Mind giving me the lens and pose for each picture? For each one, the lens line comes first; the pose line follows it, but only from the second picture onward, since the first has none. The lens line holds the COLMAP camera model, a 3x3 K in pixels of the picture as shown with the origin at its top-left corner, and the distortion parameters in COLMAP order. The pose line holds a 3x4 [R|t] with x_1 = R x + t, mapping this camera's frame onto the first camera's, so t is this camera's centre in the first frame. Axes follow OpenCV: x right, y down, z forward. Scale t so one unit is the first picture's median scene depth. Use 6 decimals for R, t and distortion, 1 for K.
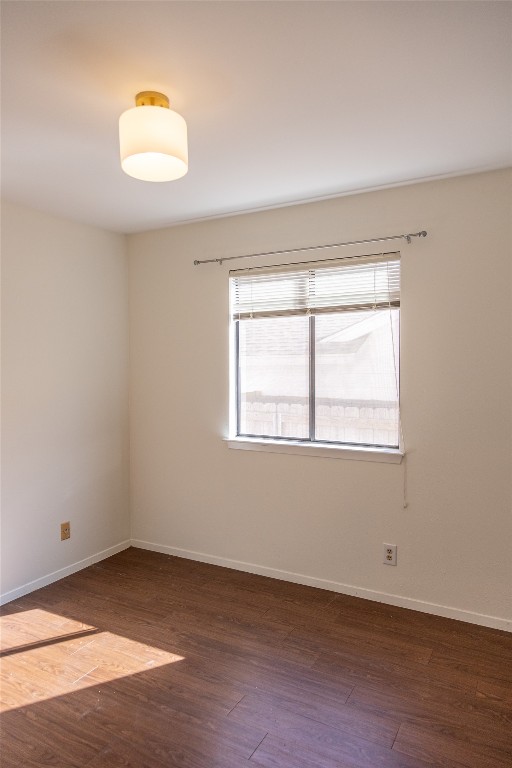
lens RADIAL K [[511.5, 0, 250.2], [0, 511.5, 377.7], [0, 0, 1]] dist [0.020137, -0.005834]
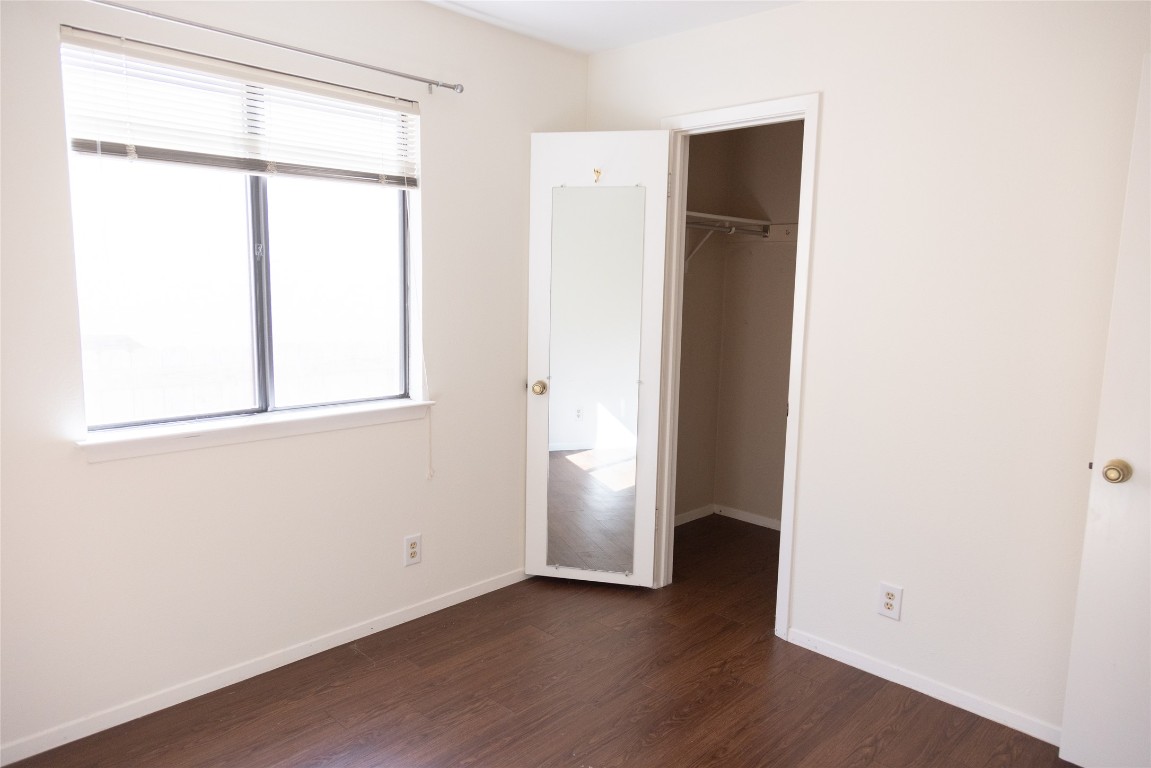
lens RADIAL K [[766.6, 0, 575.3], [0, 766.6, 380.7], [0, 0, 1]] dist [0.020137, -0.005834]
pose [[0.252353, -0.117841, 0.960433, -0.625109], [0.001530, 0.992604, 0.121386, -0.008083], [-0.967634, -0.029163, 0.250667, 0.519504]]
